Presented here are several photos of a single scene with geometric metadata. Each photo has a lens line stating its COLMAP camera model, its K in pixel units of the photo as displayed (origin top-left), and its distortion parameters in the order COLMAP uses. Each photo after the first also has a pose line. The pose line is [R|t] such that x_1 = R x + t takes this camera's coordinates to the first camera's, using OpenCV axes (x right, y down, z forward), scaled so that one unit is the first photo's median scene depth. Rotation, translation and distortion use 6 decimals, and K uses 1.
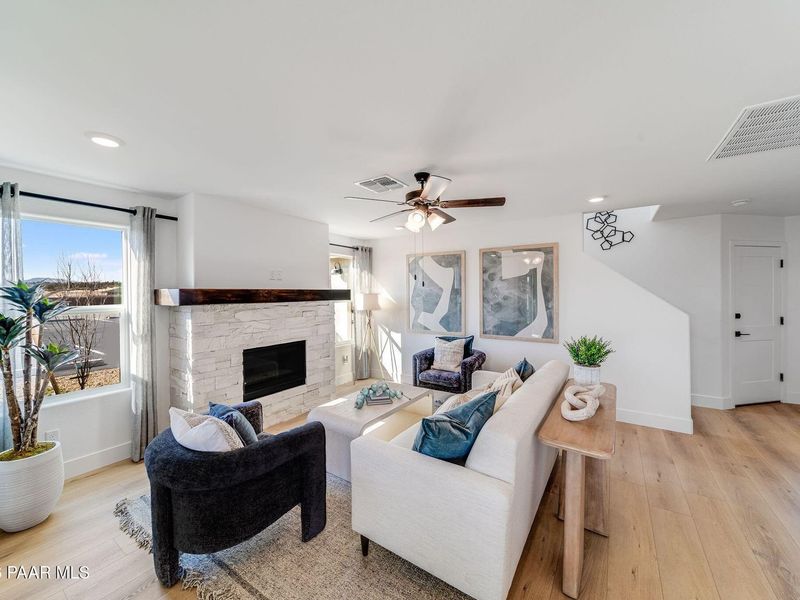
lens RADIAL K [[316.6, 0, 398.3], [0, 316.6, 293.5], [0, 0, 1]] dist [-0.000723, -0.000315]
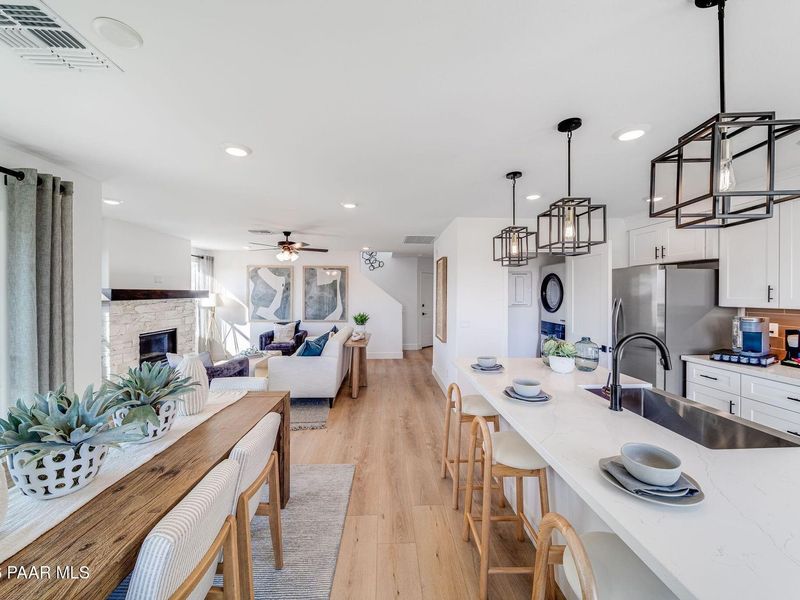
lens RADIAL K [[316.6, 0, 398.3], [0, 316.6, 293.5], [0, 0, 1]] dist [-0.000723, -0.000315]
pose [[0.801494, 0.008924, 0.597936, -0.360152], [-0.006482, 0.999960, -0.006235, 0.004483], [-0.597967, 0.001122, 0.801520, -0.647580]]
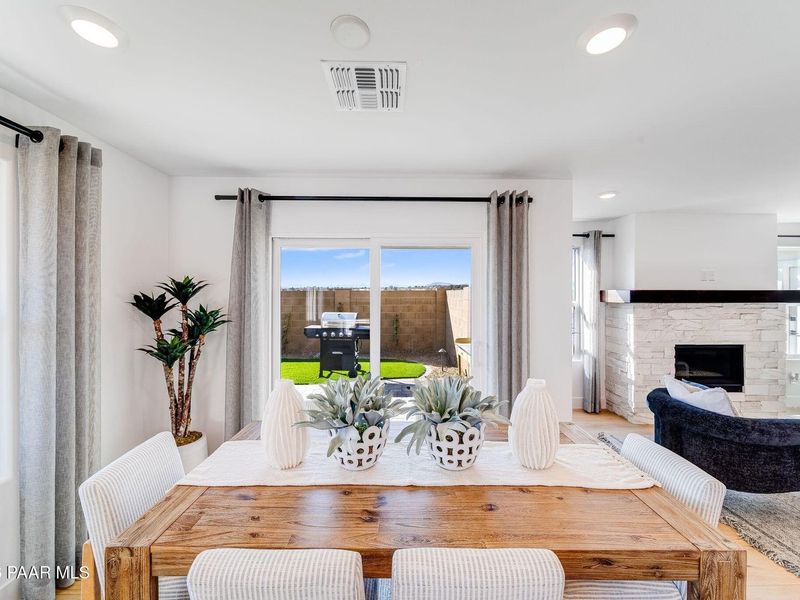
lens RADIAL K [[316.1, 0, 398.0], [0, 316.1, 294.0], [0, 0, 1]] dist [-0.000865, -0.000133]
pose [[0.570169, 0.009432, -0.821473, -0.118319], [-0.007223, 0.999953, 0.006468, 0.000012], [0.821496, 0.002245, 0.570210, -0.376387]]
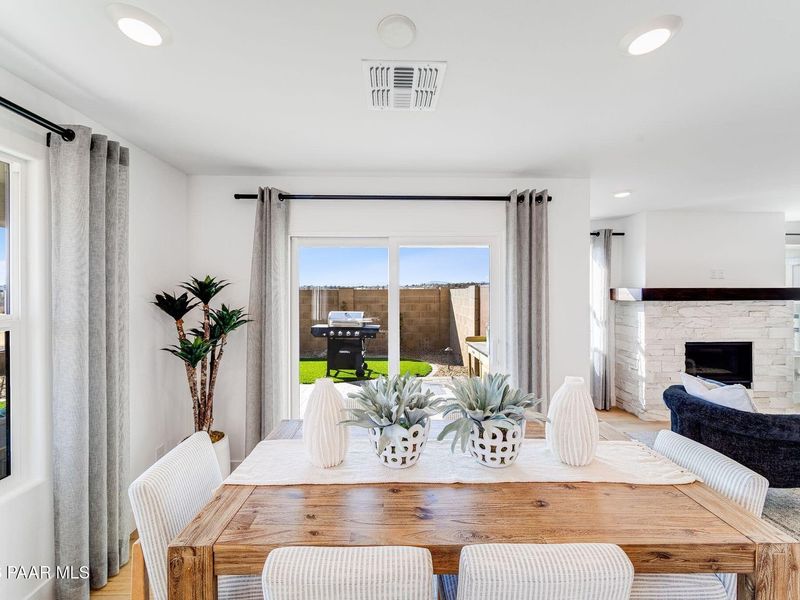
lens RADIAL K [[316.6, 0, 398.3], [0, 316.6, 293.5], [0, 0, 1]] dist [-0.000723, -0.000315]
pose [[0.578177, 0.009553, -0.815856, -0.144226], [-0.004137, 0.999953, 0.008777, 0.000131], [0.815901, -0.001699, 0.578189, -0.416856]]
